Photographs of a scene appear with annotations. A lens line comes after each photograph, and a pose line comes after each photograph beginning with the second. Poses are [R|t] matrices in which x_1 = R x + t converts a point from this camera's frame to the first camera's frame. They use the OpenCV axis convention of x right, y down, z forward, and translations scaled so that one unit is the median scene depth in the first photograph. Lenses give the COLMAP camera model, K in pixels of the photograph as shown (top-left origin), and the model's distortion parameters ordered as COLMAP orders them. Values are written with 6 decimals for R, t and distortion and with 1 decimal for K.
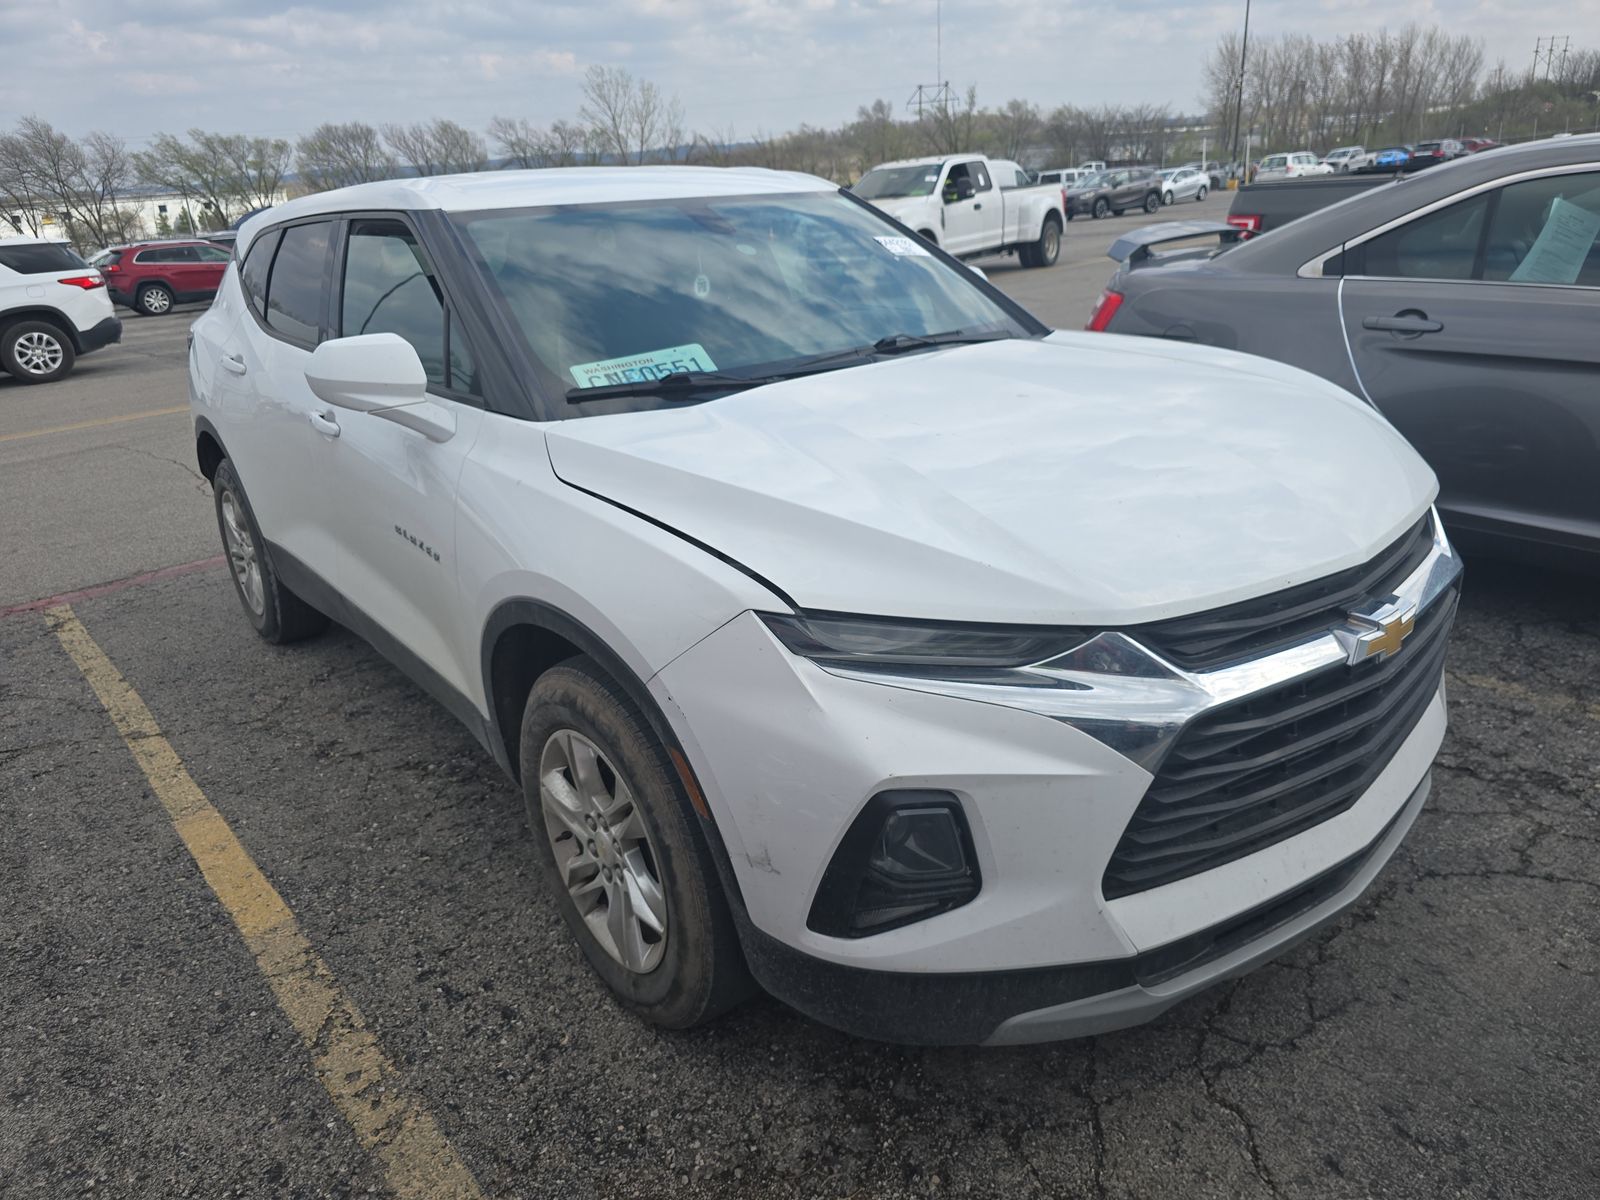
lens RADIAL K [[1061.5, 0, 794.9], [0, 1061.5, 597.9], [0, 0, 1]] dist [0.053873, -0.048975]
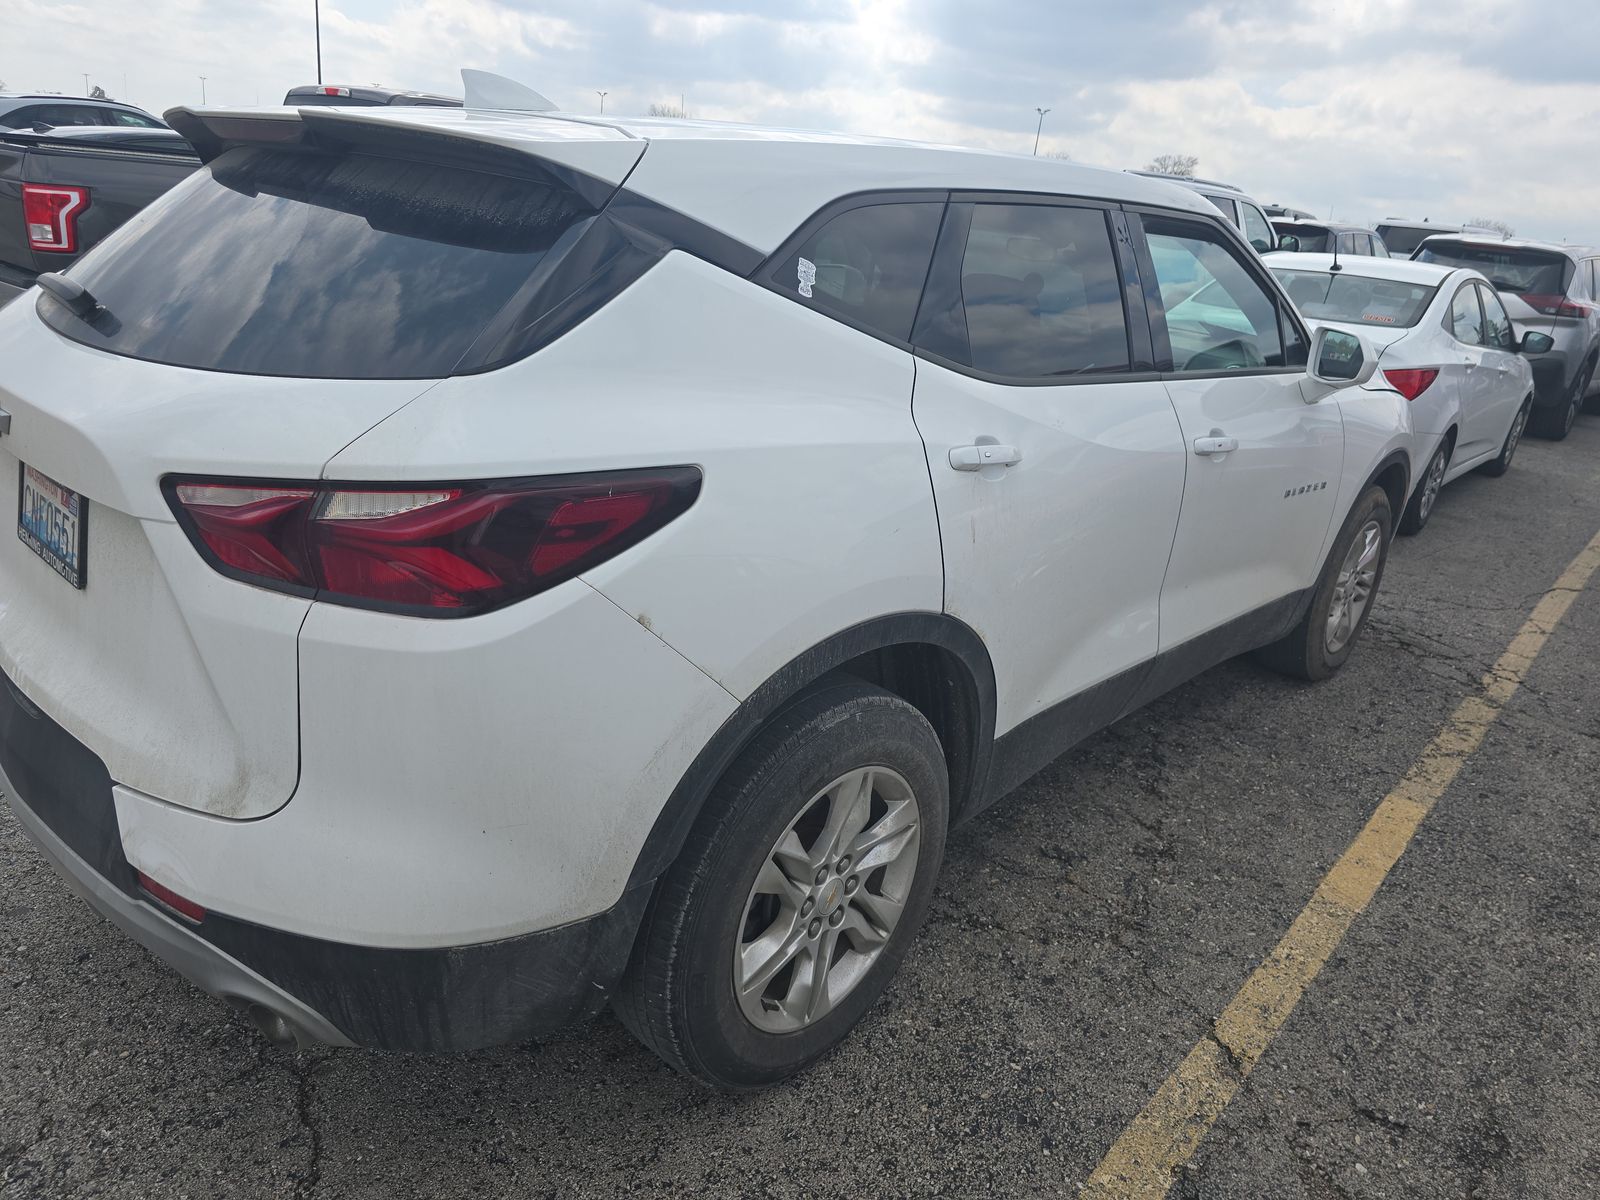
lens RADIAL K [[1061.5, 0, 794.9], [0, 1061.5, 597.9], [0, 0, 1]] dist [0.053873, -0.048975]
pose [[-0.138410, -0.299825, 0.943900, -1.363318], [0.277055, 0.903299, 0.327554, -0.470850], [-0.950833, 0.306850, -0.041957, 1.505660]]
